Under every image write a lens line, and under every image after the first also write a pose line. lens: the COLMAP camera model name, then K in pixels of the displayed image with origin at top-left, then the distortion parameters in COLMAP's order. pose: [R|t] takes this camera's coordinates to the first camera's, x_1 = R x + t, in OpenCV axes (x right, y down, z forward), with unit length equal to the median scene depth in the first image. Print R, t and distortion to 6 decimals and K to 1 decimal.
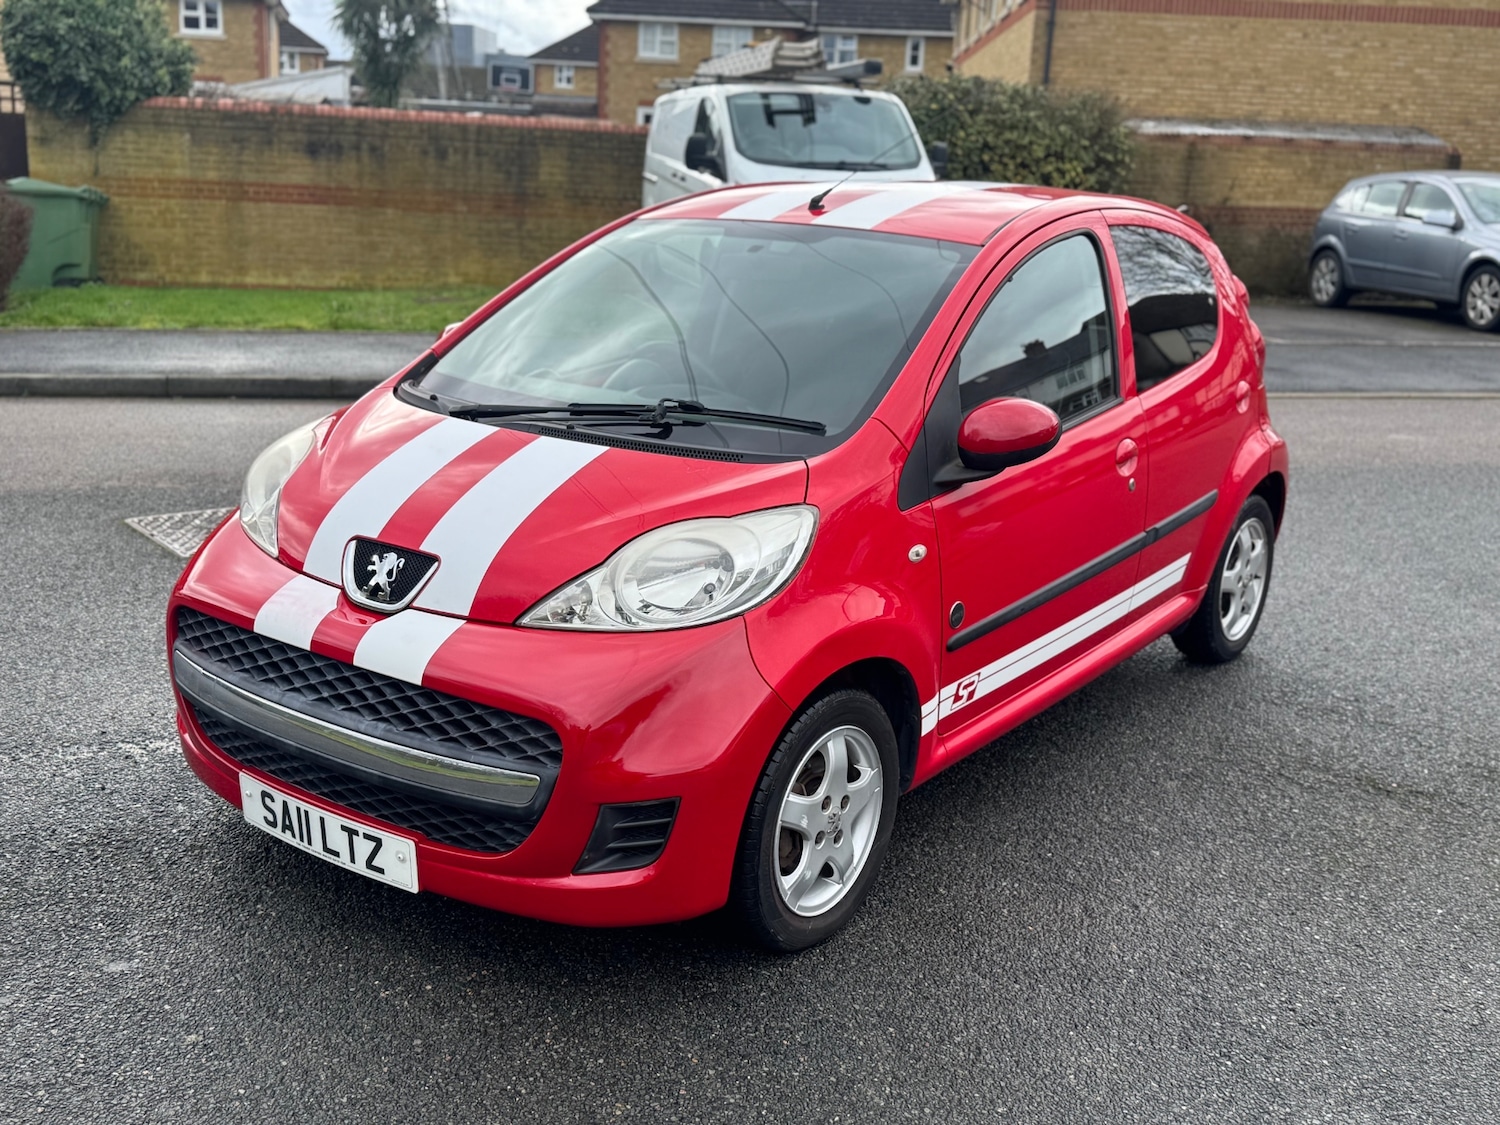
lens RADIAL K [[1618.4, 0, 720.4], [0, 1618.4, 548.1], [0, 0, 1]] dist [0.029271, 0.000000]
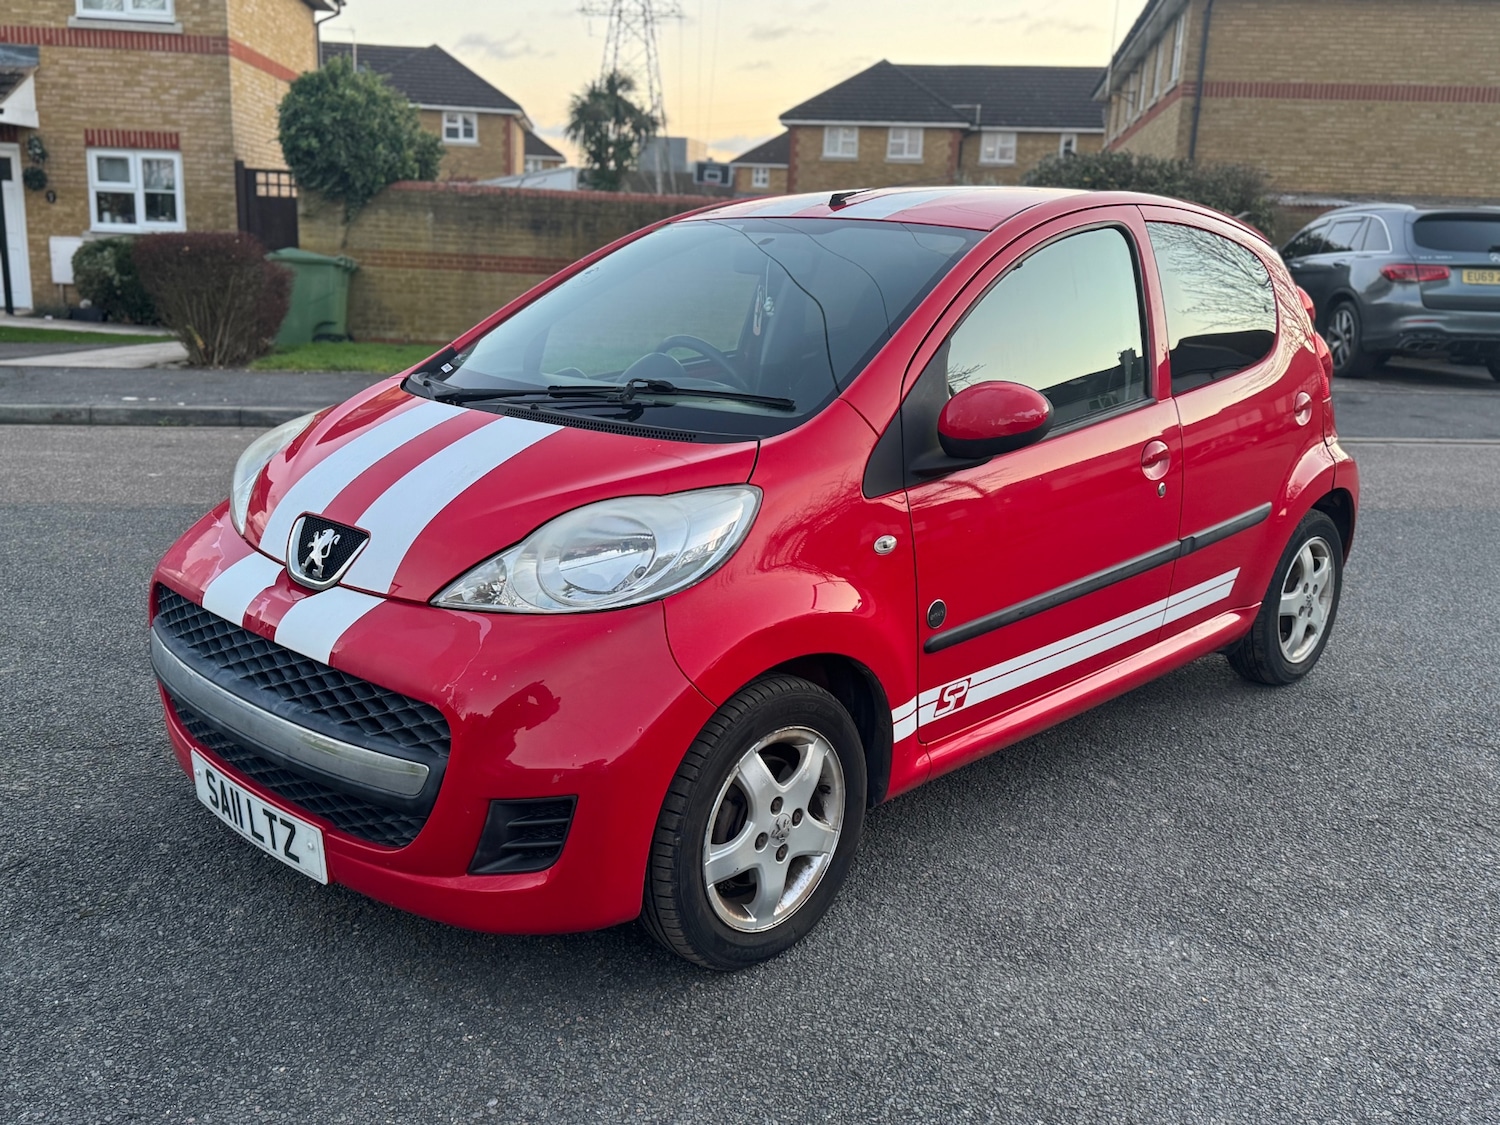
lens RADIAL K [[1382.8, 0, 731.6], [0, 1382.8, 557.3], [0, 0, 1]] dist [0.035298, 0.000000]
pose [[0.992172, 0.025756, -0.122194, 0.107420], [-0.028138, 0.999445, -0.017810, 0.022059], [0.121668, 0.021109, 0.992346, 0.165347]]
